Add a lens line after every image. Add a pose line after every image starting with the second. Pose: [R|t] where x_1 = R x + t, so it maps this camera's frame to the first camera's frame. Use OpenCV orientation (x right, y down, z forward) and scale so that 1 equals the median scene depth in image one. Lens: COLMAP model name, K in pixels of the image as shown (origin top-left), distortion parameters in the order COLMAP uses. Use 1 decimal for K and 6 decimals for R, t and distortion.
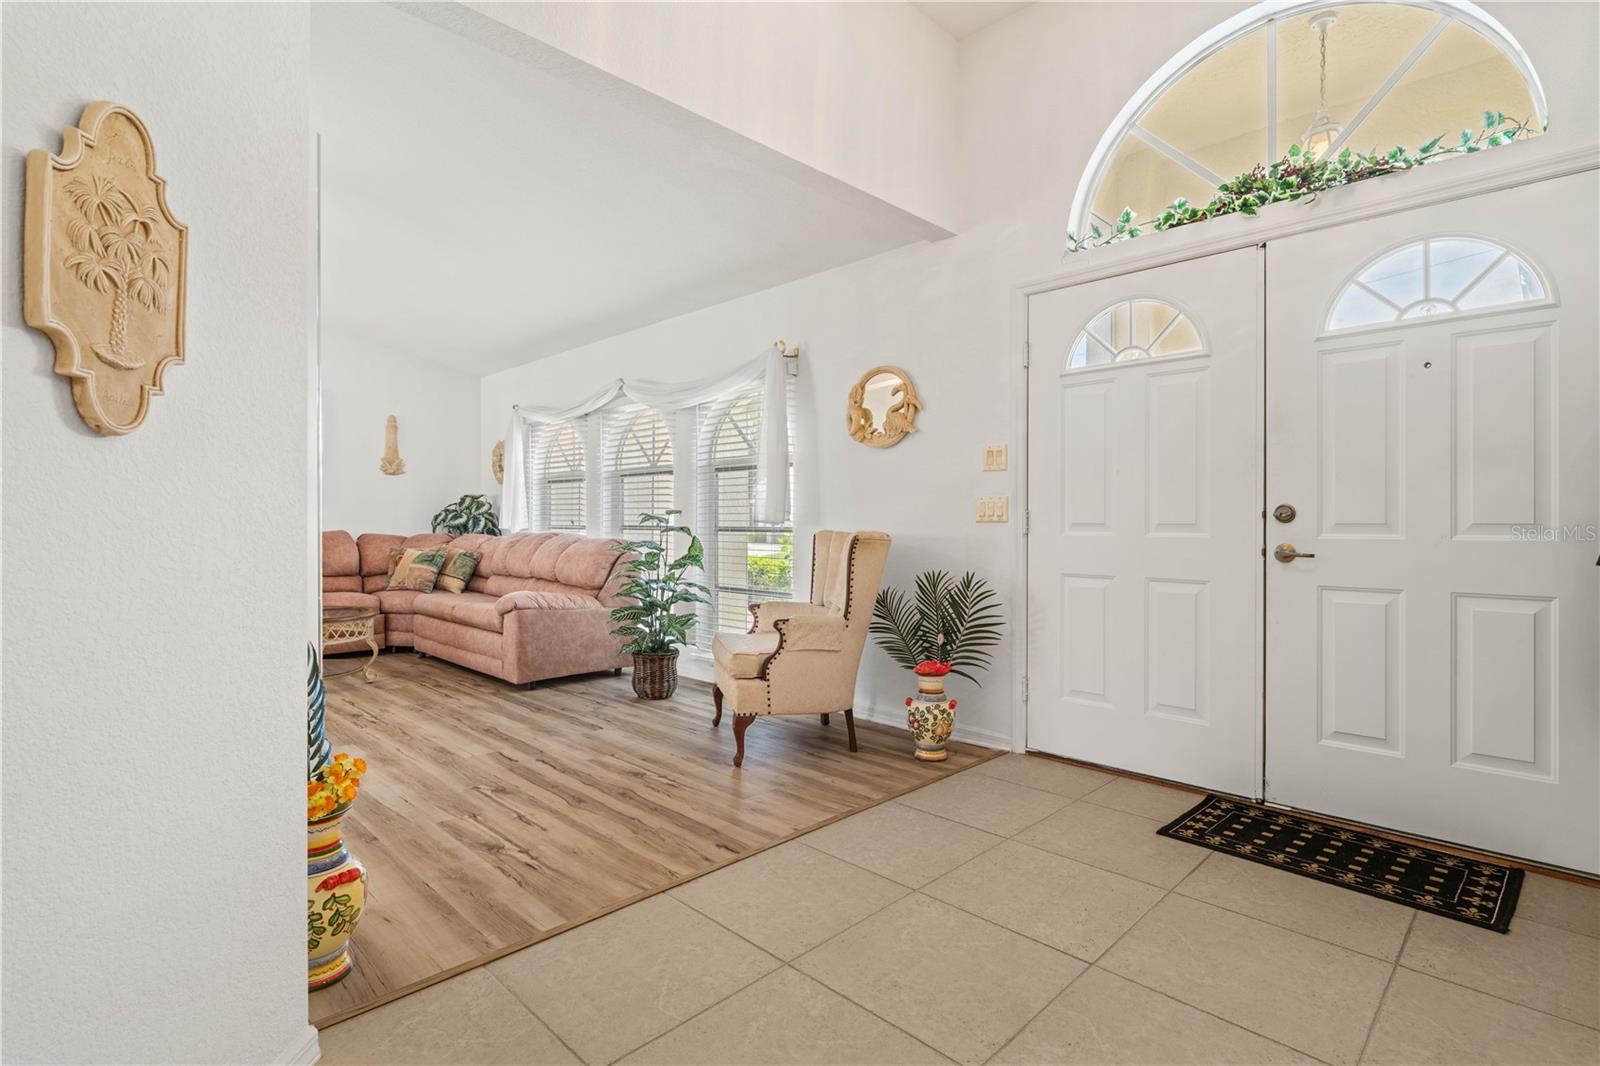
lens RADIAL K [[771.5, 0, 799.3], [0, 771.5, 525.1], [0, 0, 1]] dist [-0.001894, -0.000060]
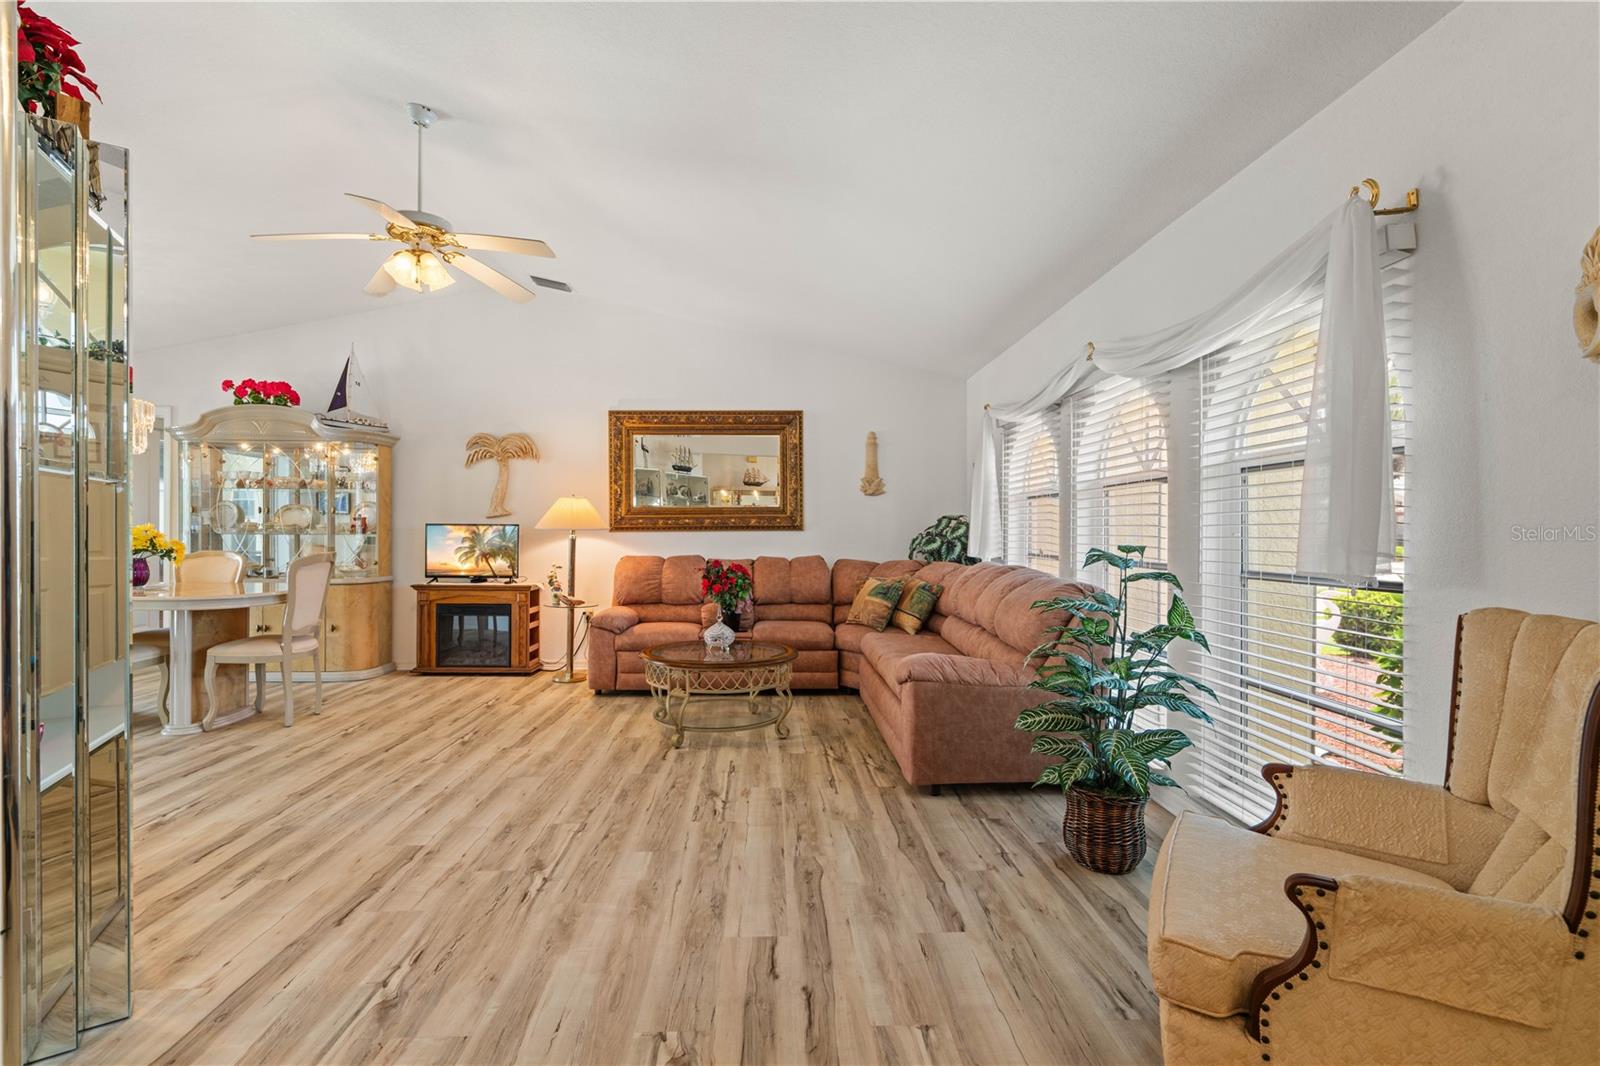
lens RADIAL K [[728.4, 0, 809.6], [0, 728.4, 533.3], [0, 0, 1]] dist [-0.011539, 0.001519]
pose [[0.731902, -0.000249, -0.681410, 0.022238], [-0.001490, 0.999997, -0.001966, -0.023420], [0.681408, 0.002454, 0.731900, 0.395732]]
